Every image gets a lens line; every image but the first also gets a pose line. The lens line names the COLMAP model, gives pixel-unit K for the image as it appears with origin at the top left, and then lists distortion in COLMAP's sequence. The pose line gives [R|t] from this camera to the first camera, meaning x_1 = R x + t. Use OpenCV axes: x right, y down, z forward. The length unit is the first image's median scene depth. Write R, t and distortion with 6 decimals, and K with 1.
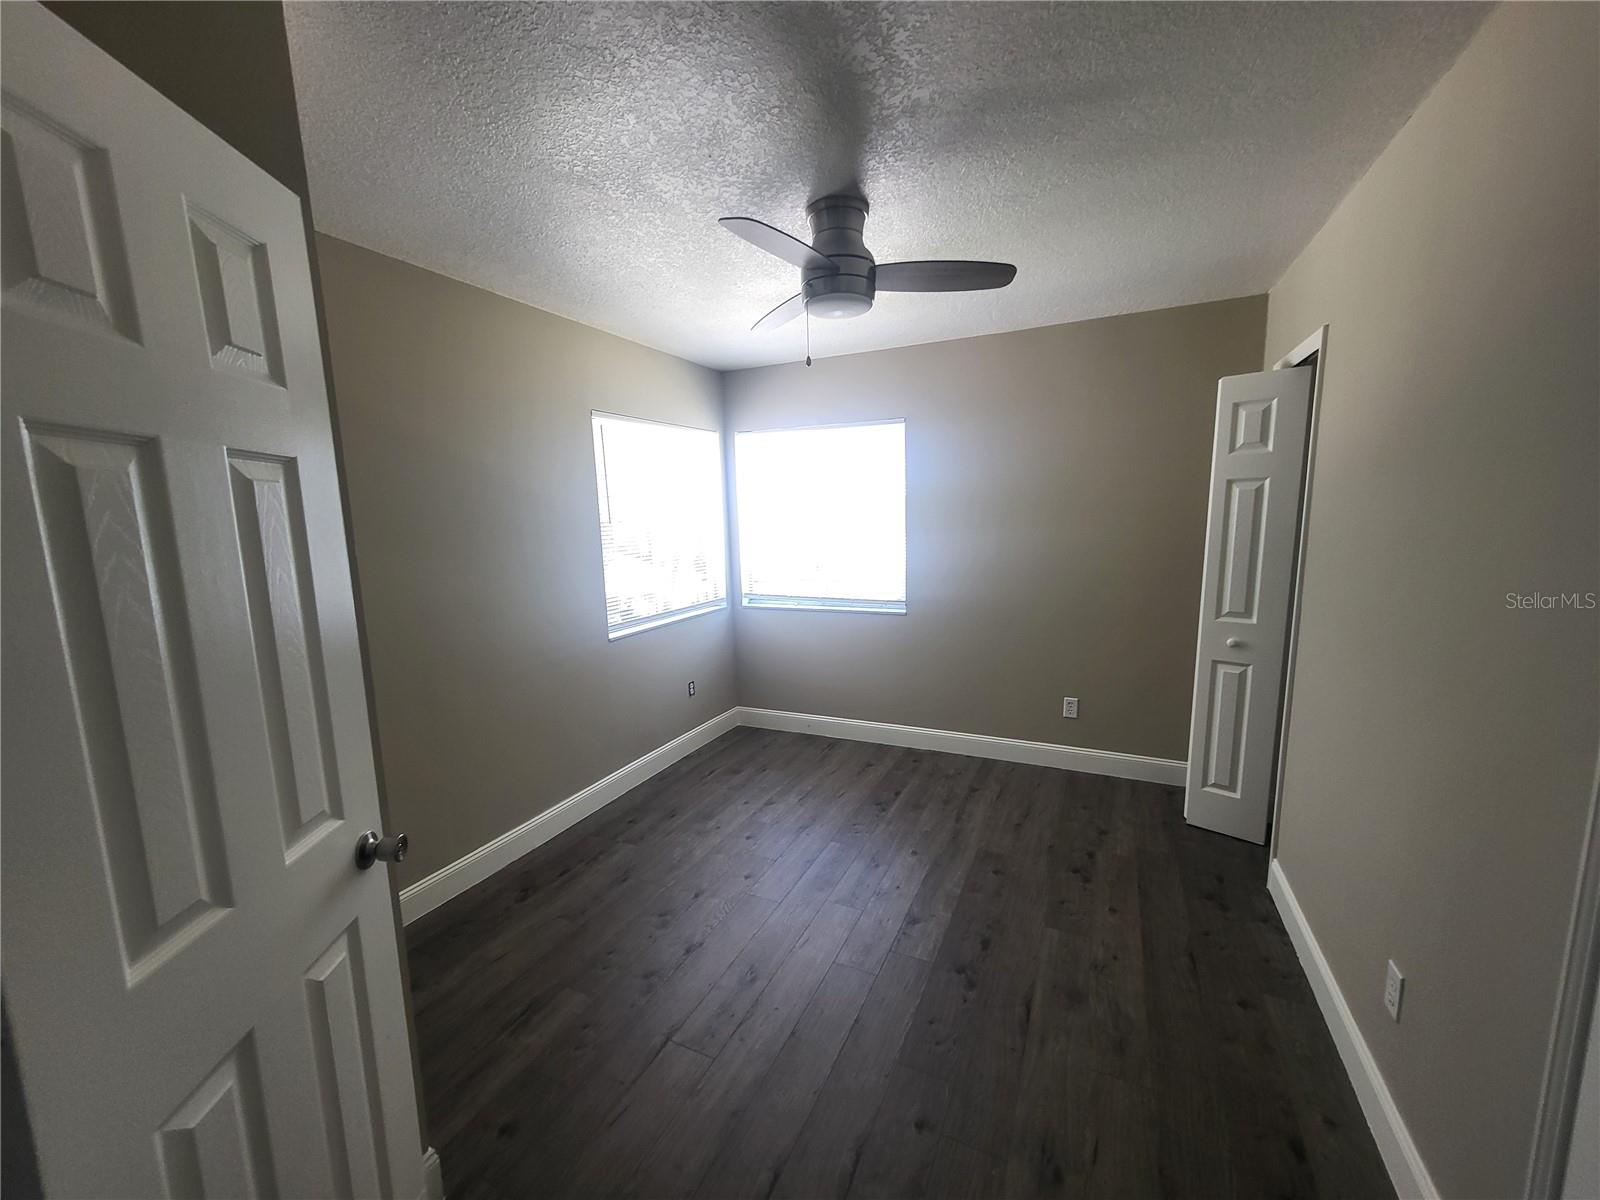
lens RADIAL K [[632.2, 0, 793.5], [0, 632.2, 605.8], [0, 0, 1]] dist [0.004695, -0.000439]
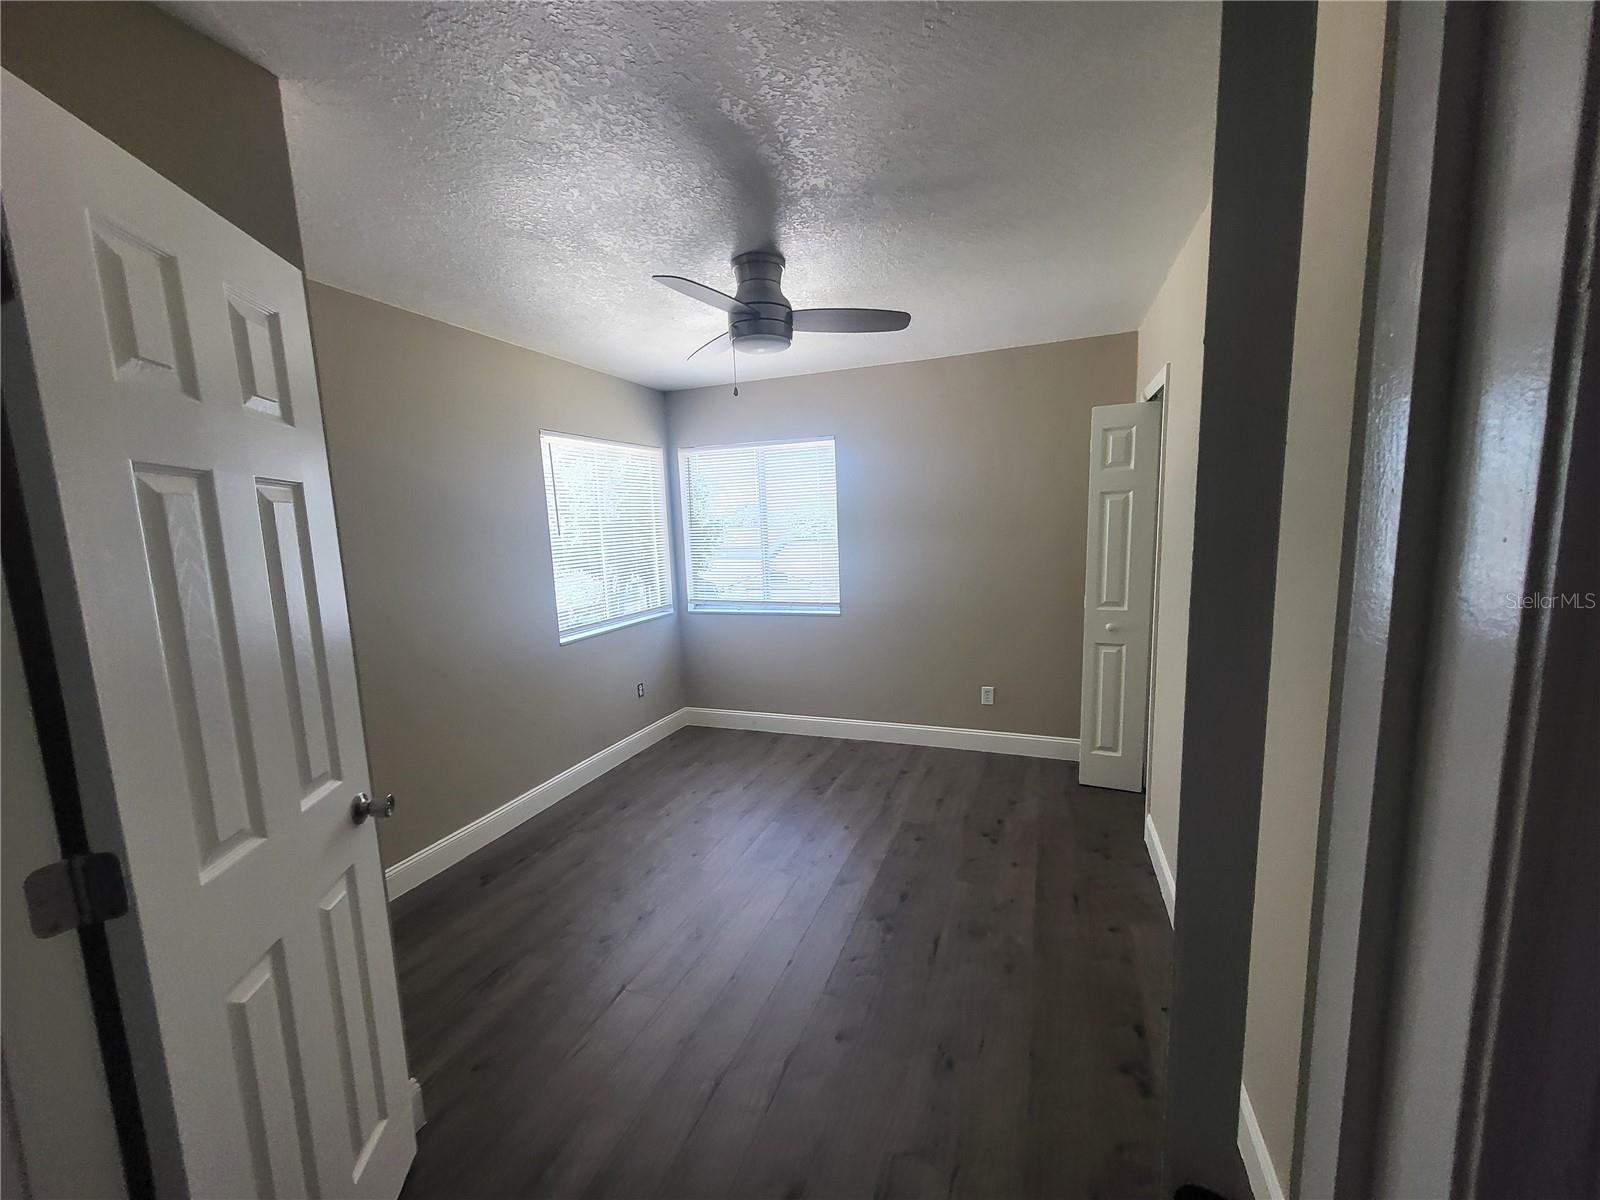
lens RADIAL K [[634.1, 0, 801.1], [0, 634.1, 607.7], [0, 0, 1]] dist [0.000258, -0.000053]
pose [[0.996236, -0.021428, 0.083994, 0.035995], [0.022605, 0.999659, -0.013091, 0.023611], [-0.083684, 0.014940, 0.996380, -0.151725]]
